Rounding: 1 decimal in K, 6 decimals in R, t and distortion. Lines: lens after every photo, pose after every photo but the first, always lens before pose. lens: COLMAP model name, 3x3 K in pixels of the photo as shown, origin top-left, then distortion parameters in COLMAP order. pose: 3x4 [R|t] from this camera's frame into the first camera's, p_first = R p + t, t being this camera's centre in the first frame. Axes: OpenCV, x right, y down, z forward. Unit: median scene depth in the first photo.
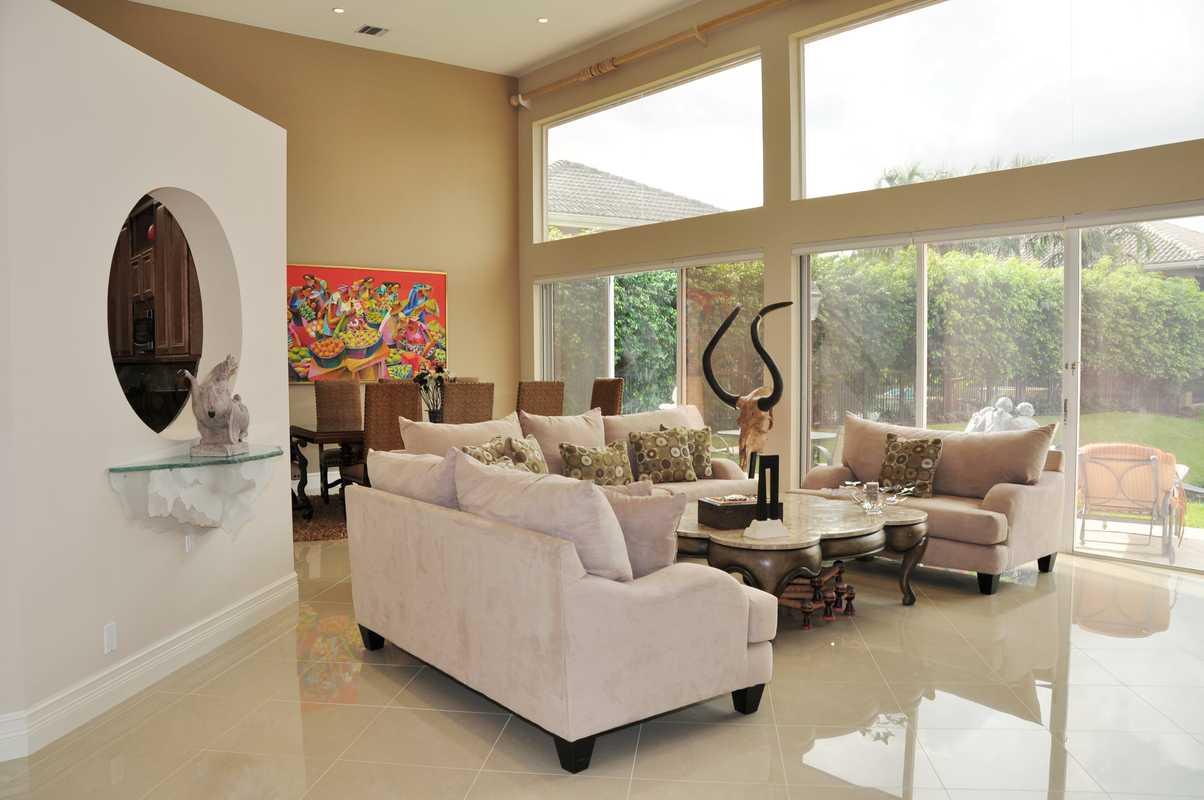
lens RADIAL K [[946.0, 0, 602.0], [0, 946.0, 400.0], [0, 0, 1]] dist [-0.124737, 0.002285]
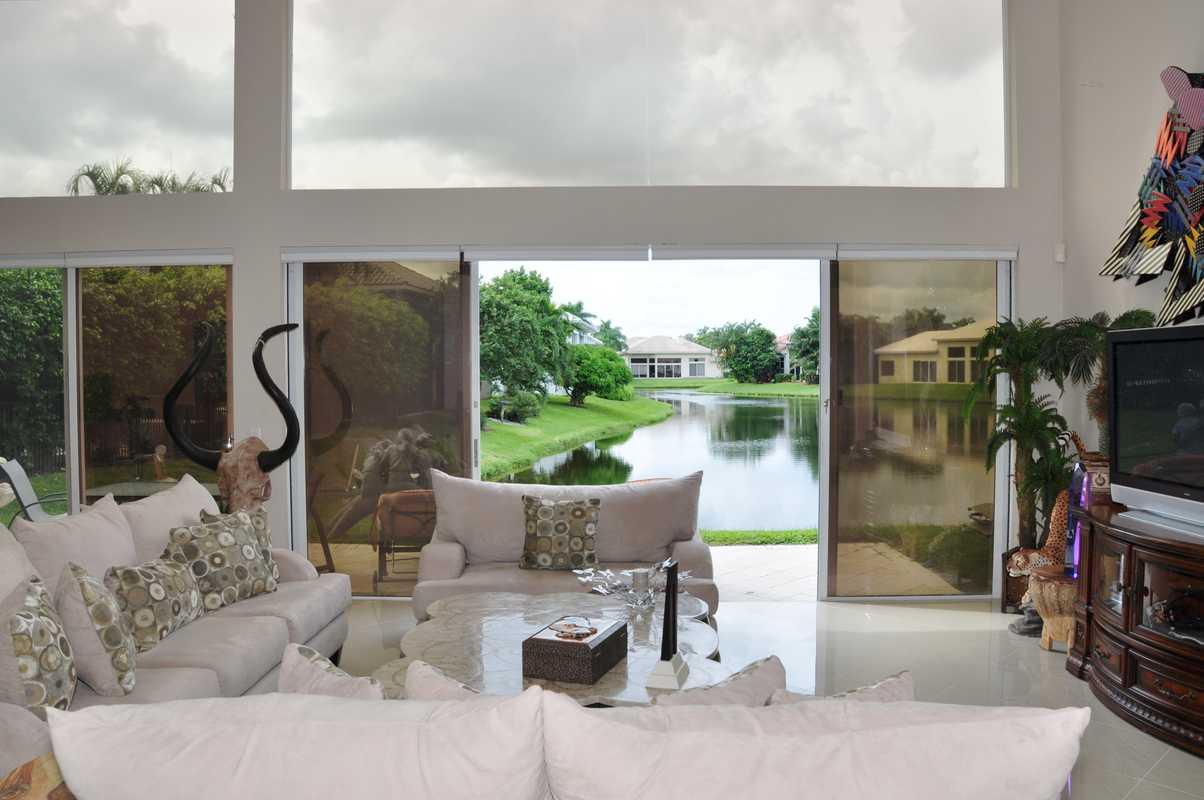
lens RADIAL K [[946.0, 0, 602.0], [0, 946.0, 400.0], [0, 0, 1]] dist [-0.124737, 0.002285]
pose [[0.627135, -0.022895, 0.778574, -0.265632], [0.032982, 0.999452, 0.002824, -0.044038], [-0.778212, 0.023908, 0.627546, 0.402926]]
